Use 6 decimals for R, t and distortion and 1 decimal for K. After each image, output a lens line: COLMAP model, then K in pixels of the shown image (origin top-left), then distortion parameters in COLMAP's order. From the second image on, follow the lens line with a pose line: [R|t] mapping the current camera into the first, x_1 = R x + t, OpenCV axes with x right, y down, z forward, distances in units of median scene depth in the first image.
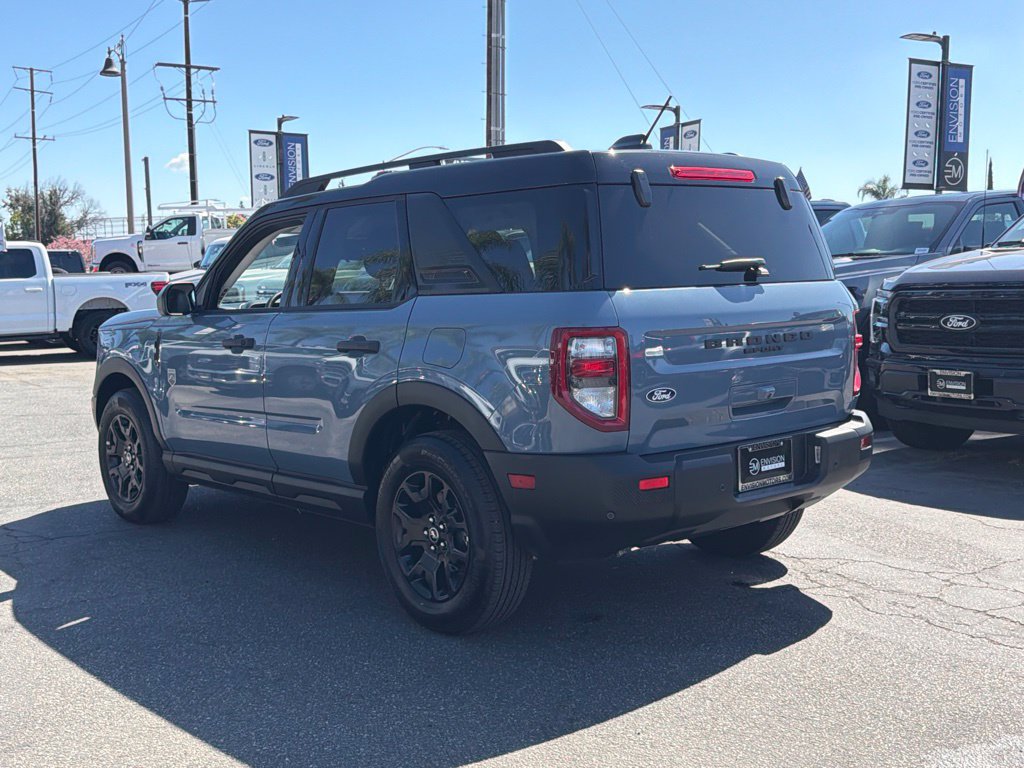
lens RADIAL K [[1156.2, 0, 512.0], [0, 1156.2, 384.0], [0, 0, 1]] dist [0.217896, -0.537142]
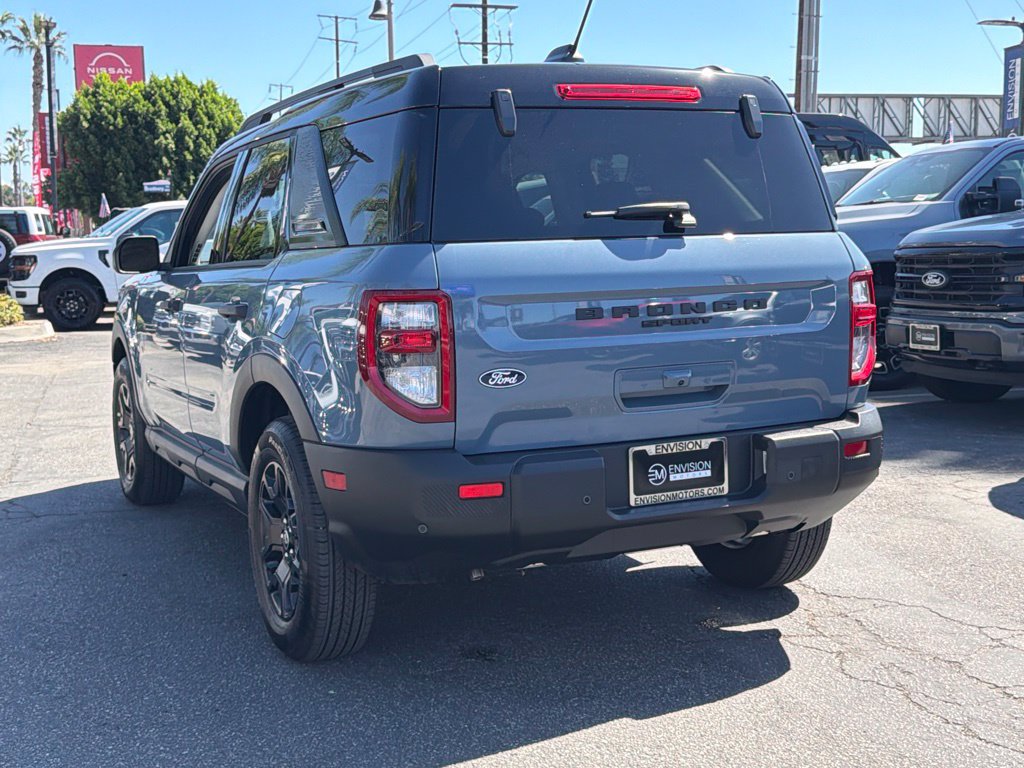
lens RADIAL K [[1306.6, 0, 512.0], [0, 1306.6, 384.0], [0, 0, 1]] dist [0.172839, -0.354665]
pose [[0.964121, 0.028257, -0.263956, 0.297617], [-0.022868, 0.999463, 0.023467, -0.005914], [0.264477, -0.016589, 0.964249, 0.124787]]
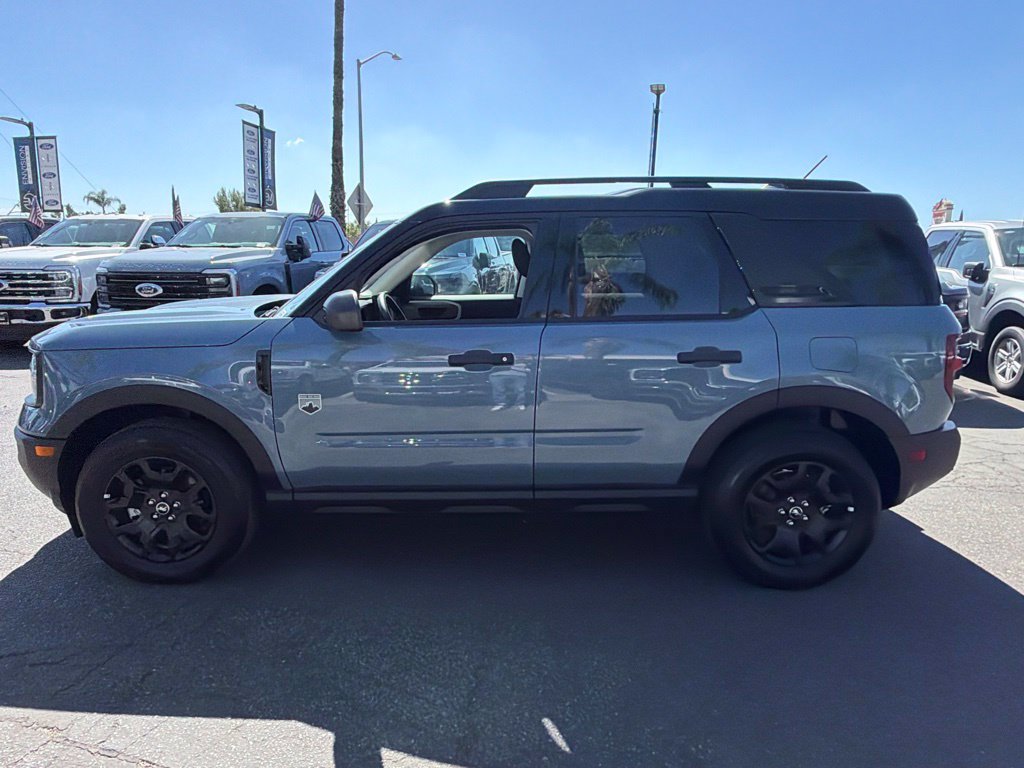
lens RADIAL K [[673.5, 0, 511.9], [0, 673.5, 378.9], [0, 0, 1]] dist [0.002077, 0.000158]
pose [[0.646045, -0.112306, 0.754992, -0.672223], [0.046913, 0.993089, 0.107579, -0.081681], [-0.761856, -0.034082, 0.646849, 0.700390]]
